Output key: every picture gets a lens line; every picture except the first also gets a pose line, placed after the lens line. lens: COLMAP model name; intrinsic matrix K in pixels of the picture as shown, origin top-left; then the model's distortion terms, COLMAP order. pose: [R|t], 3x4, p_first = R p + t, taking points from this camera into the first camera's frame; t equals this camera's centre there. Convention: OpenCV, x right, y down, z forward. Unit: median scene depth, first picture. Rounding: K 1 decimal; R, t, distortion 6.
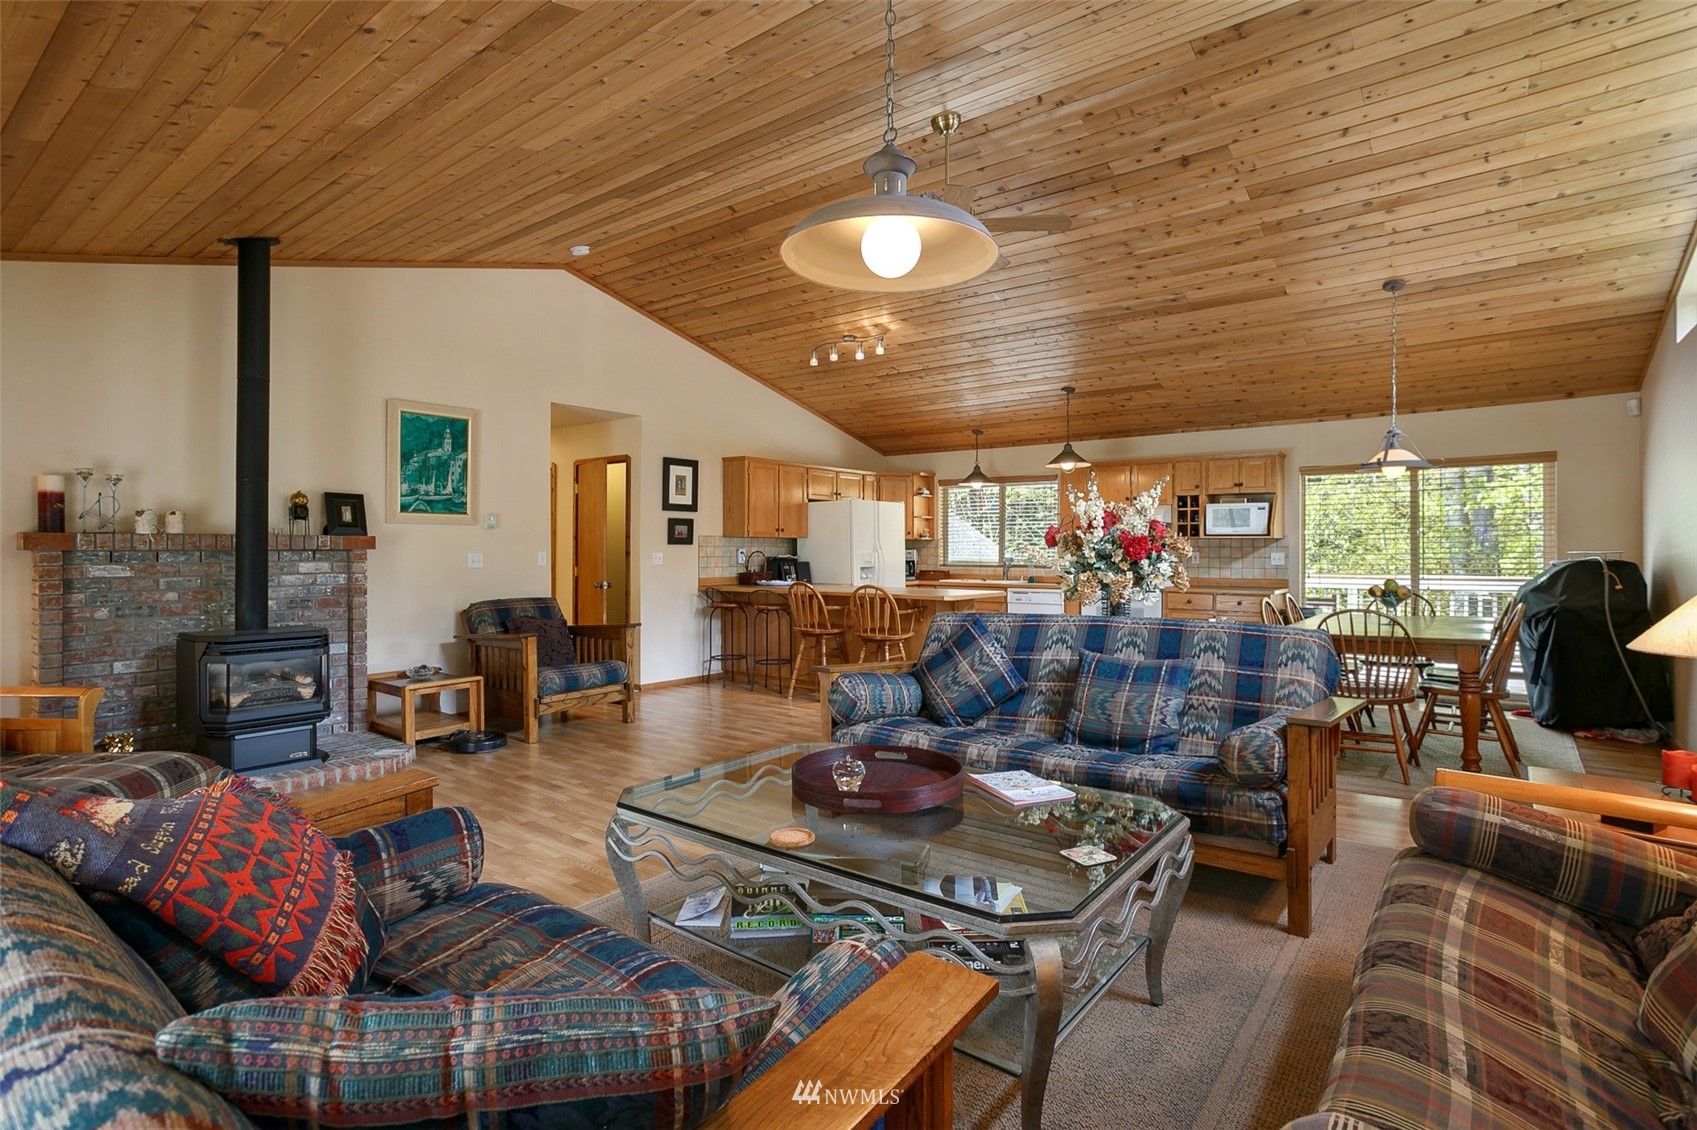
lens RADIAL K [[826.7, 0, 845.8], [0, 826.7, 559.4], [0, 0, 1]] dist [-0.051596, 0.031765]
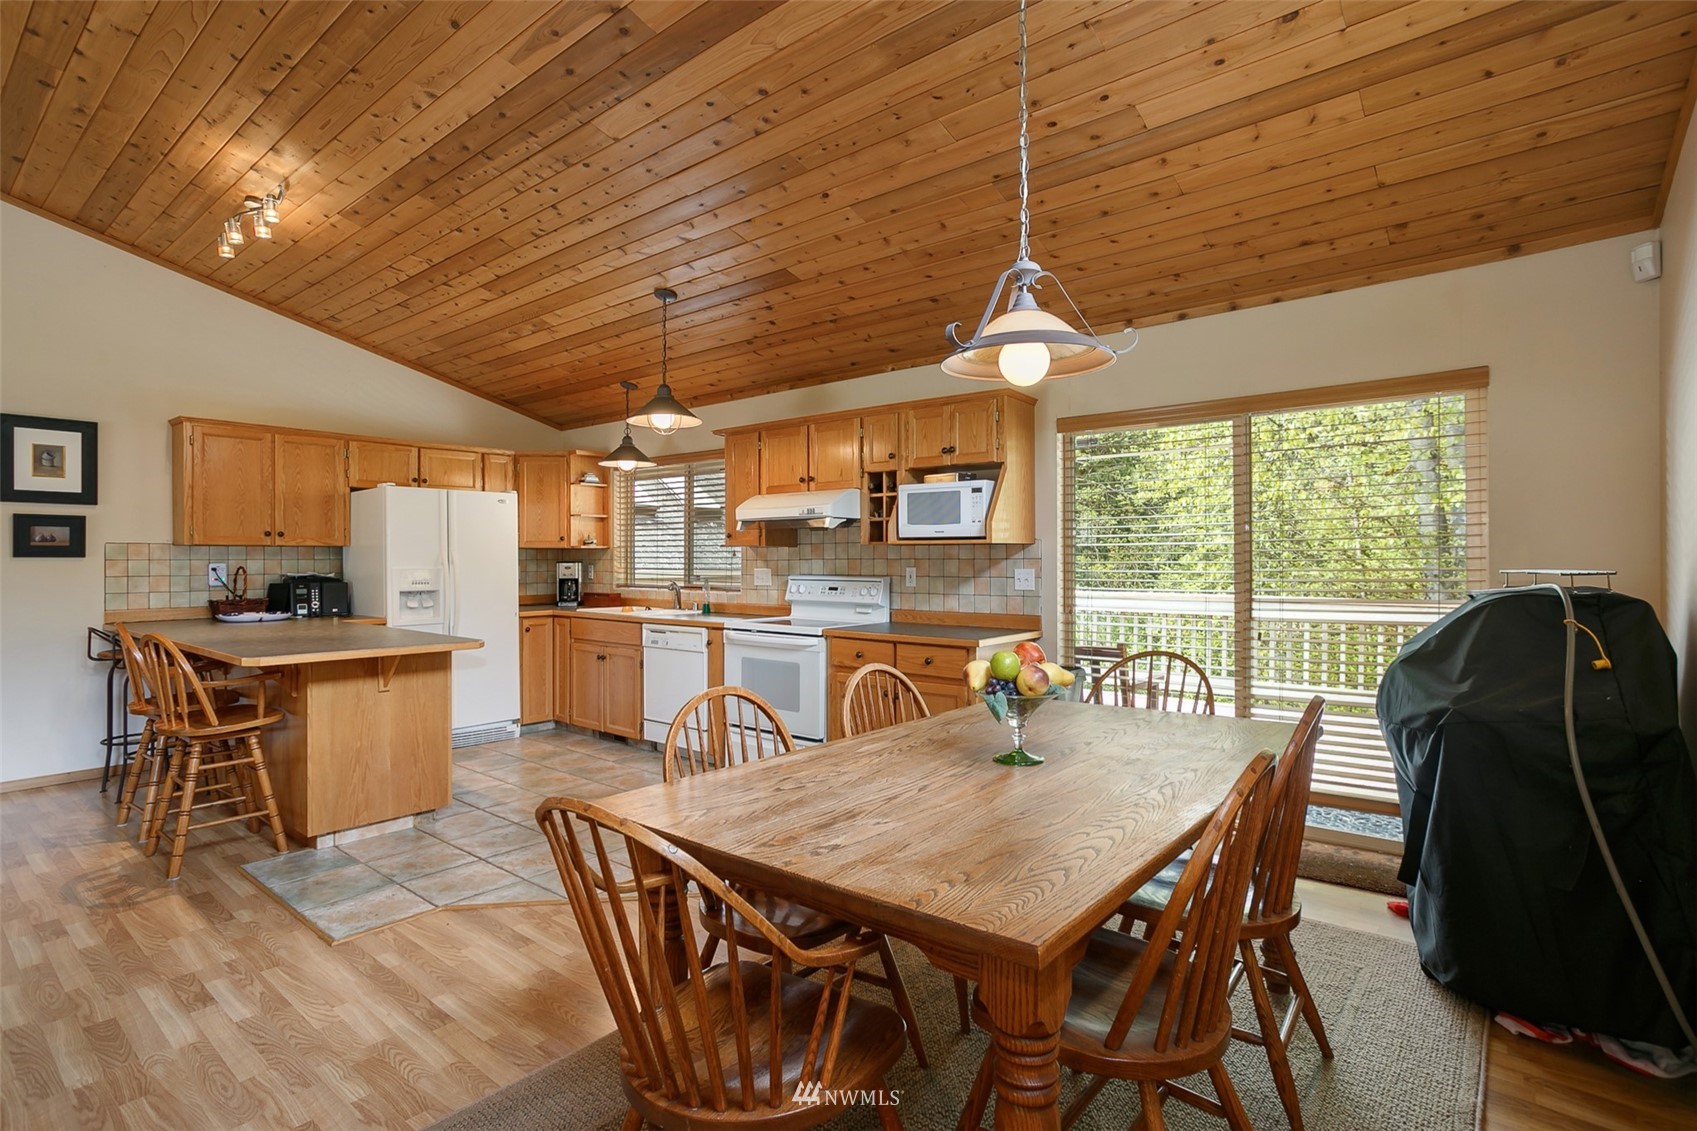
lens RADIAL K [[826.7, 0, 845.8], [0, 826.7, 559.9], [0, 0, 1]] dist [-0.051596, 0.031765]
pose [[0.999685, -0.002205, -0.024985, 0.406980], [0.001955, 0.999948, -0.010029, -0.008640], [0.025006, 0.009977, 0.999638, 0.406648]]
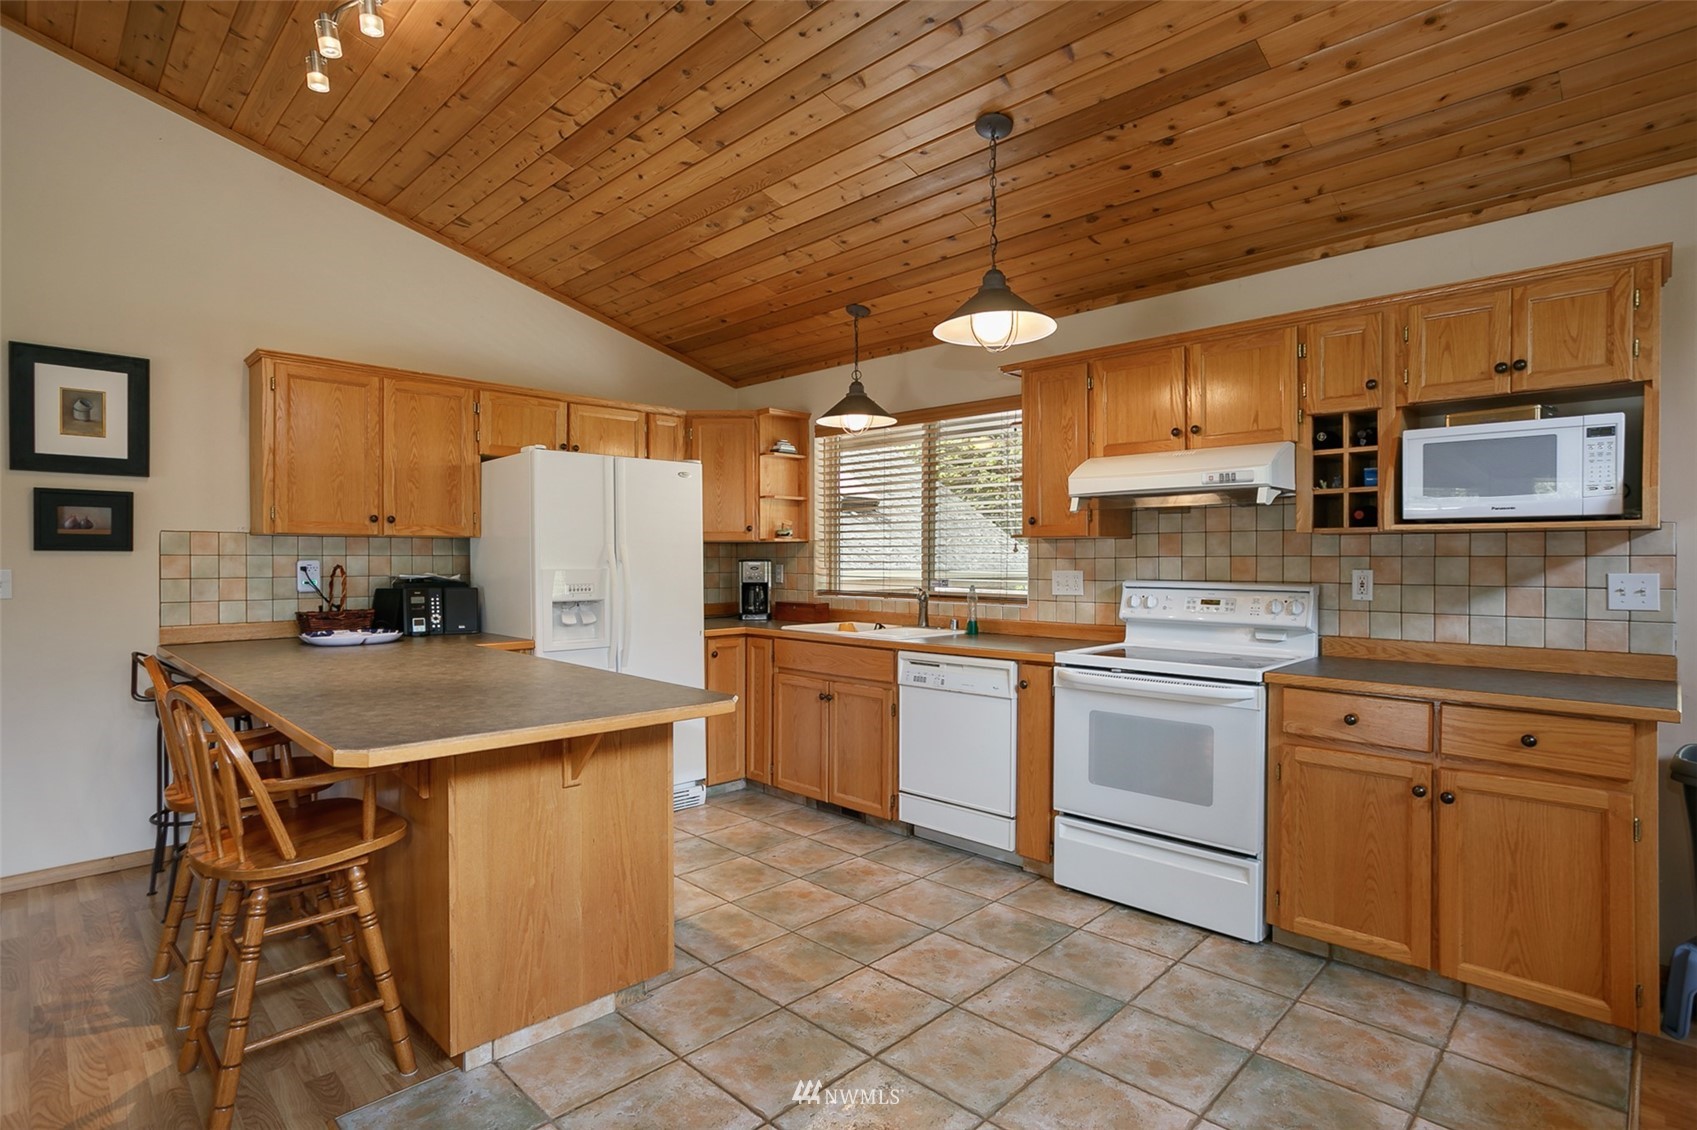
lens RADIAL K [[846.0, 0, 848.5], [0, 846.0, 565.0], [0, 0, 1]] dist [-0.063067, 0.036293]
pose [[0.992898, 0.001329, -0.118962, 0.246171], [-0.001854, 0.999989, -0.004308, -0.009270], [0.118955, 0.004498, 0.992889, 0.615571]]
